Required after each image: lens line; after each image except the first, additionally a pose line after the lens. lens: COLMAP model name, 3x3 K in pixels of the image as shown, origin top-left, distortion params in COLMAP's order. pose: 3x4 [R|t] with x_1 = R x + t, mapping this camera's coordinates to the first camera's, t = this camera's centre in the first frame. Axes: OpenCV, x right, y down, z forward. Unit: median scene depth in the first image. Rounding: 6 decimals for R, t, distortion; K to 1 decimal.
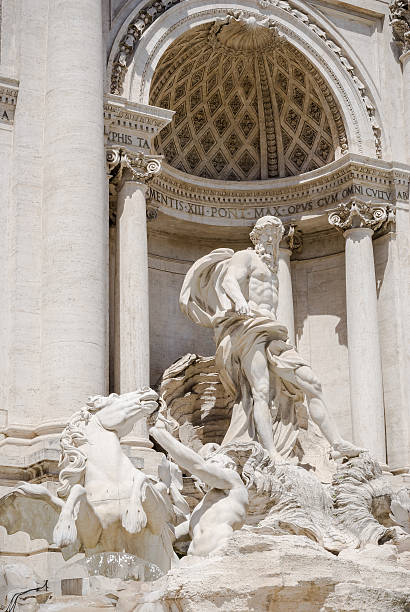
lens RADIAL K [[1251.5, 0, 134.1], [0, 1251.5, 369.2], [0, 0, 1]] dist [0.030109, 0.000000]
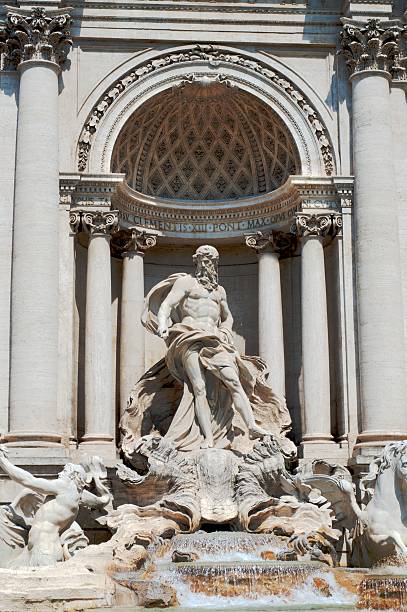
lens RADIAL K [[1206.8, 0, 203.3], [0, 1206.8, 305.5], [0, 0, 1]] dist [-0.058773, 0.000000]
pose [[0.925570, -0.081826, -0.369627, 0.508038], [0.105302, 0.993477, 0.043751, -0.107085], [0.363636, -0.079418, 0.928150, -0.118864]]
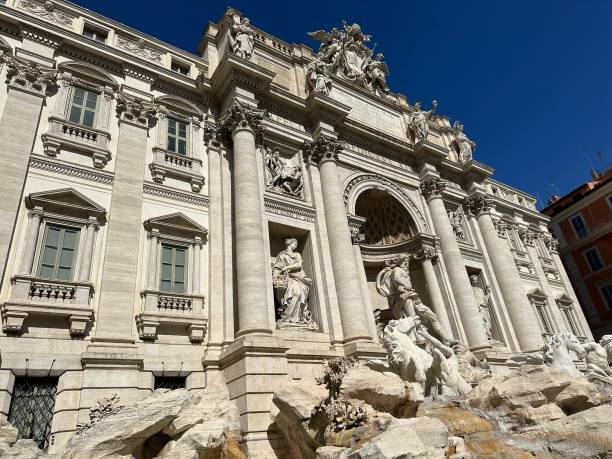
lens RADIAL K [[426.0, 0, 306.1], [0, 426.0, 229.9], [0, 0, 1]] dist [0.057935, -0.010713]
pose [[0.988089, -0.040872, 0.148360, -0.216341], [0.075412, 0.968992, -0.235303, 0.025721], [-0.134142, 0.243688, 0.960532, 0.122194]]
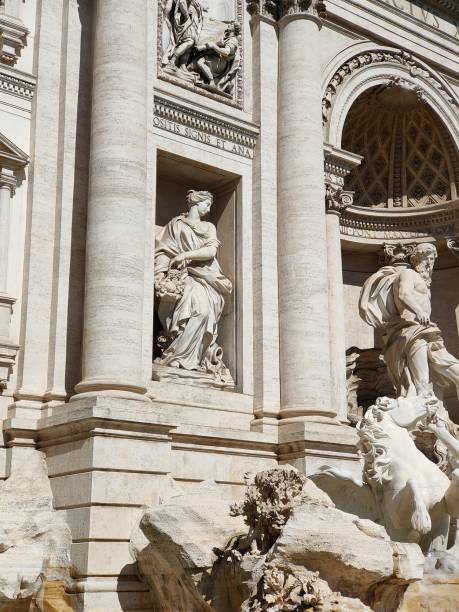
lens RADIAL K [[978.5, 0, 225.2], [0, 978.5, 305.2], [0, 0, 1]] dist [0.215752, 0.000000]
pose [[0.981093, 0.054204, 0.185791, -0.258049], [-0.053540, 0.998529, -0.008594, -0.036655], [-0.185983, -0.001516, 0.982552, 0.042959]]
